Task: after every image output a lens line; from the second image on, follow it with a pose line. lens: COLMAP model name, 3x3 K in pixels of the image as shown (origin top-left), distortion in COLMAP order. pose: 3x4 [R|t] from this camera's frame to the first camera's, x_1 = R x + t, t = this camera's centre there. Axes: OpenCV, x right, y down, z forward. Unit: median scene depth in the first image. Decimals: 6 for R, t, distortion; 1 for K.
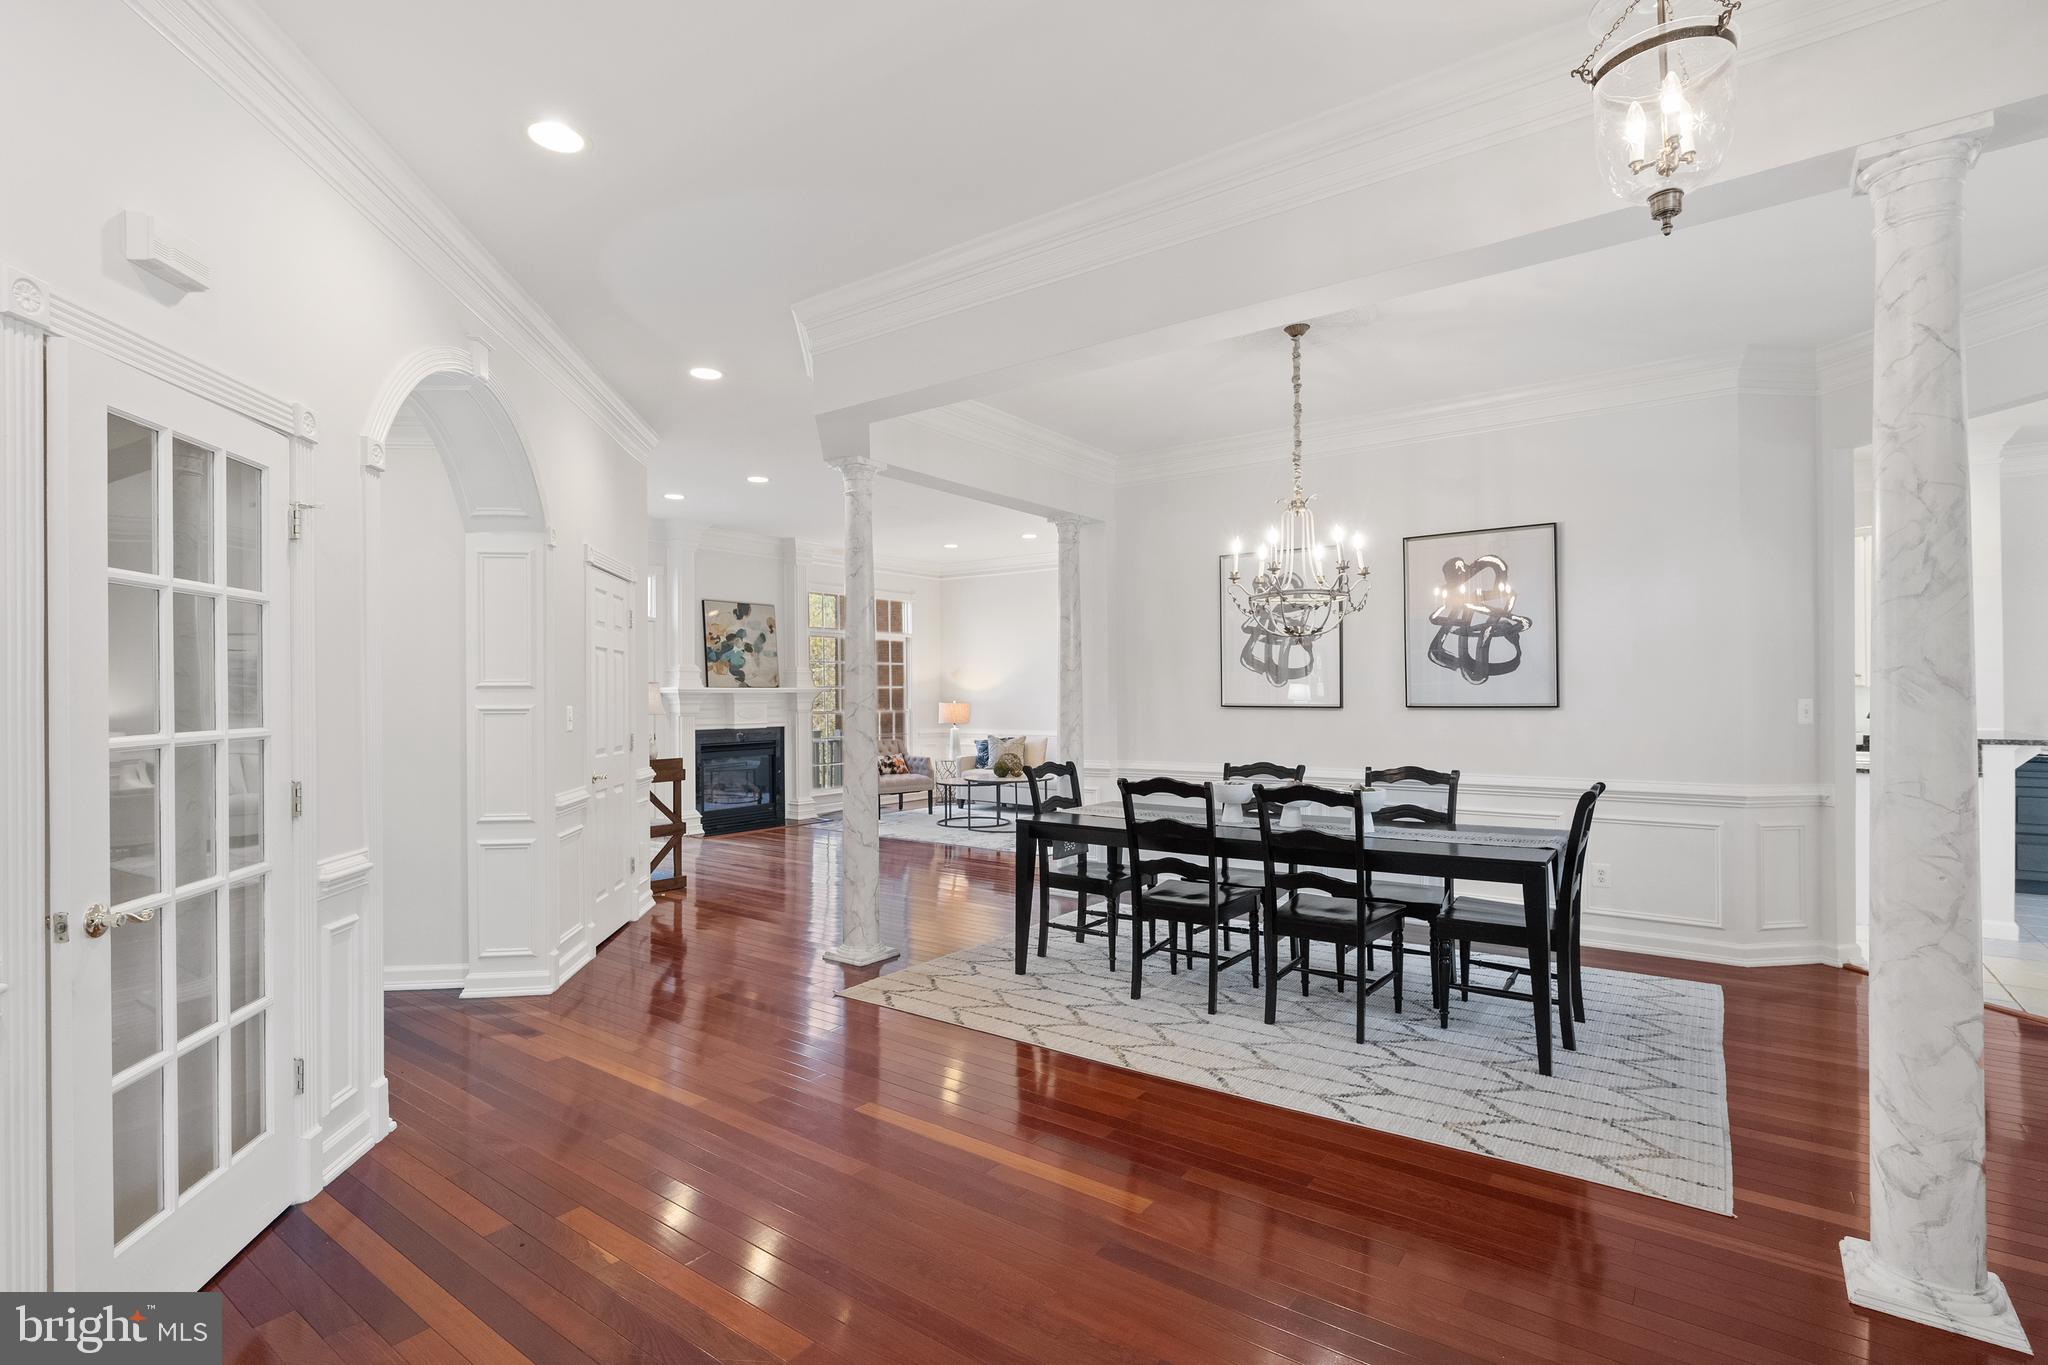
lens RADIAL K [[975.1, 0, 1022.0], [0, 975.1, 690.6], [0, 0, 1]] dist [0.000723, -0.000046]
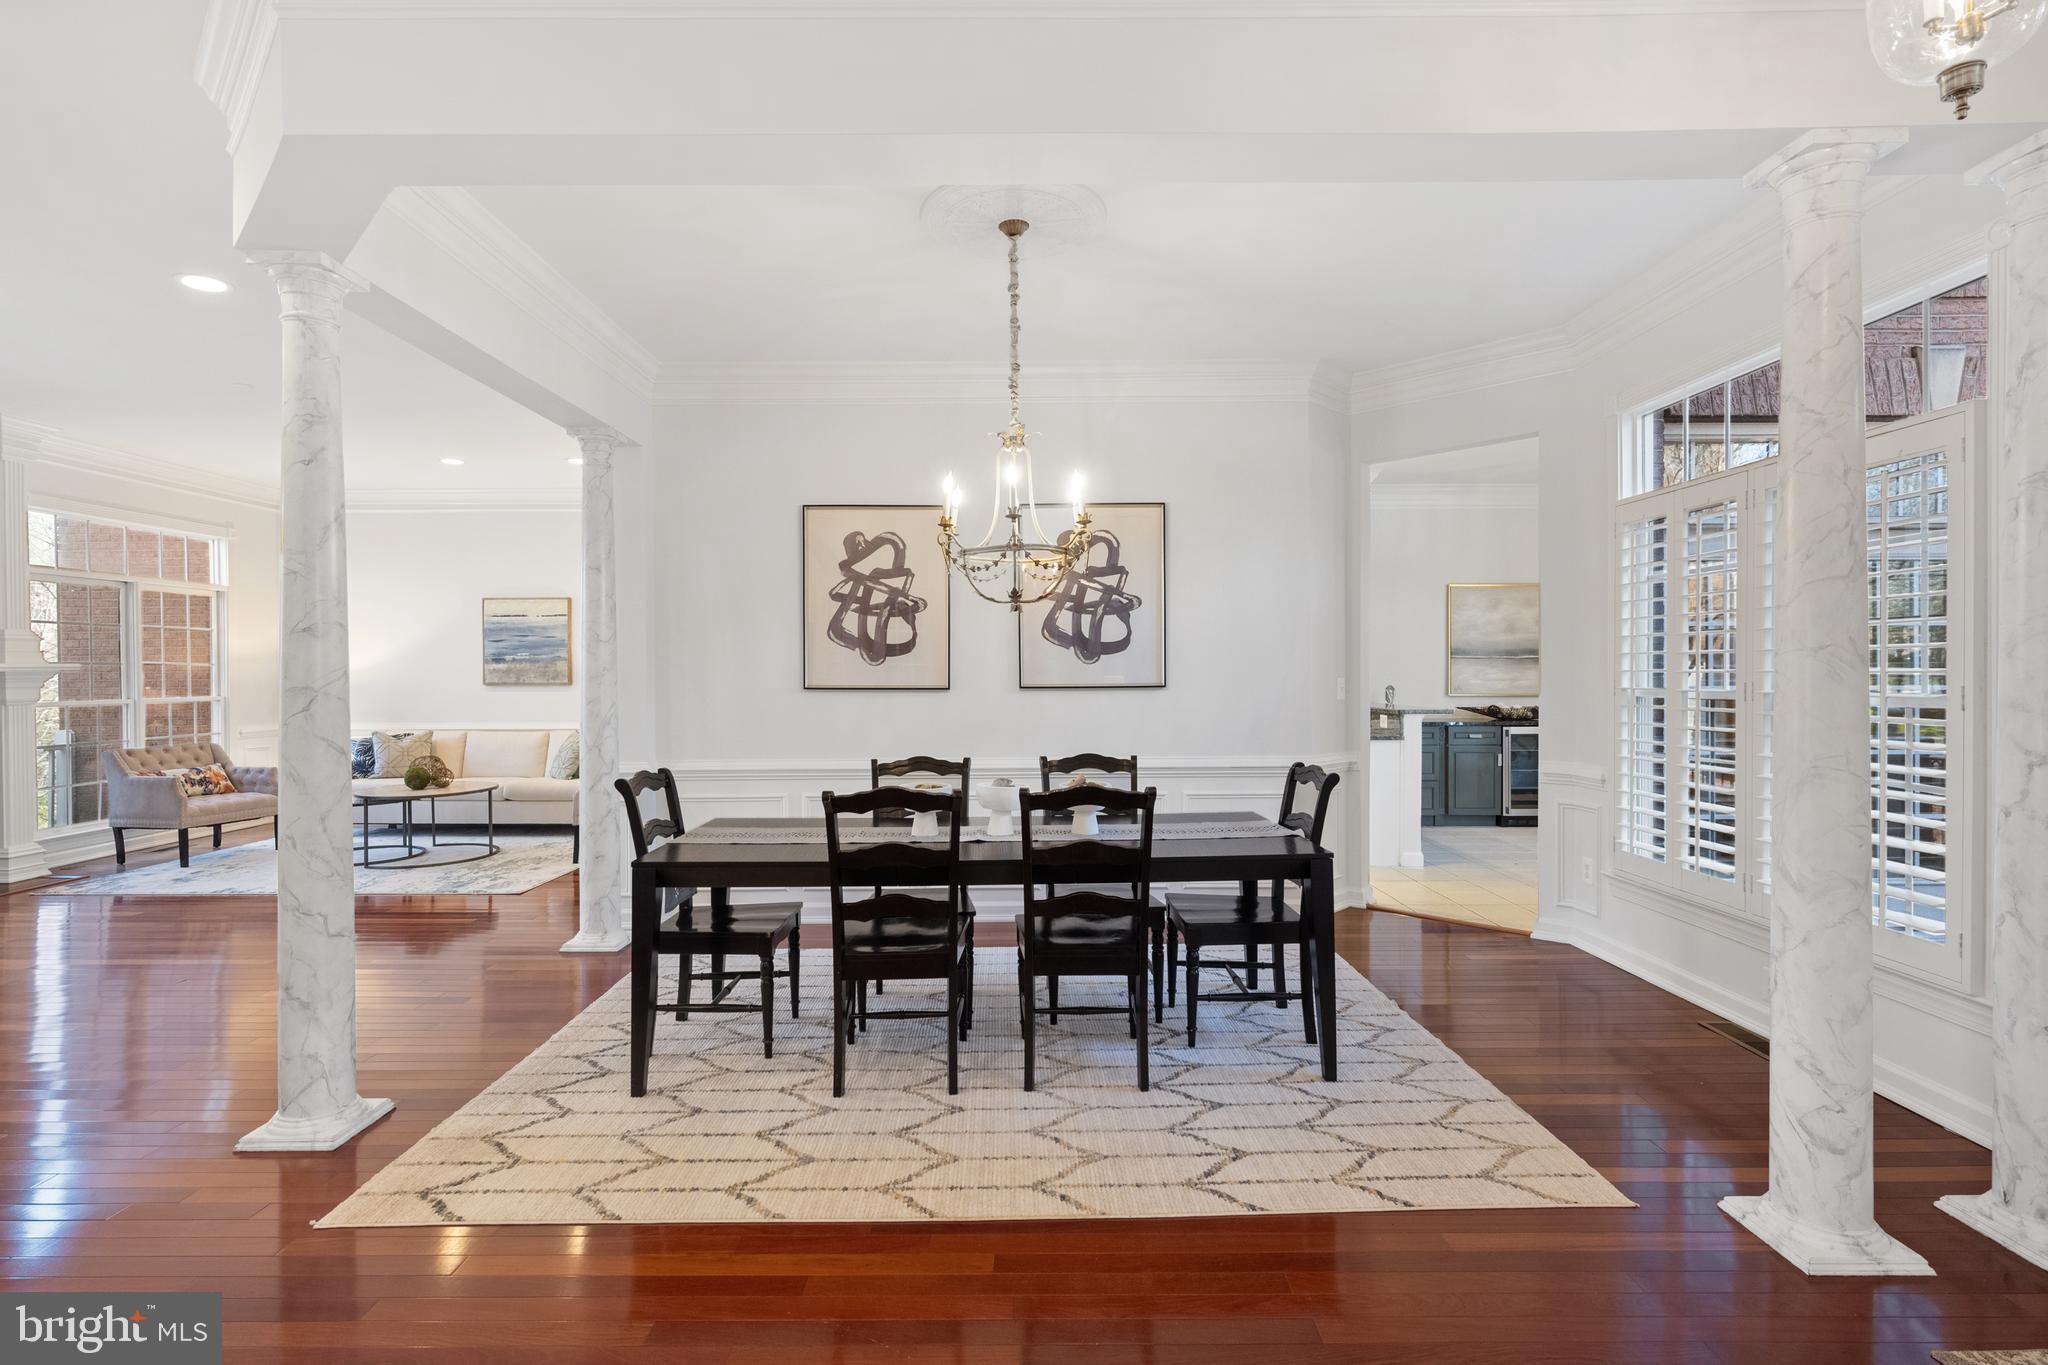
lens RADIAL K [[974.3, 0, 1020.2], [0, 974.3, 678.2], [0, 0, 1]] dist [0.000533, -0.000406]
pose [[0.803044, -0.001860, 0.595917, -0.199133], [-0.001980, 0.999981, 0.005790, 0.003061], [-0.595917, -0.005829, 0.803025, 0.334425]]
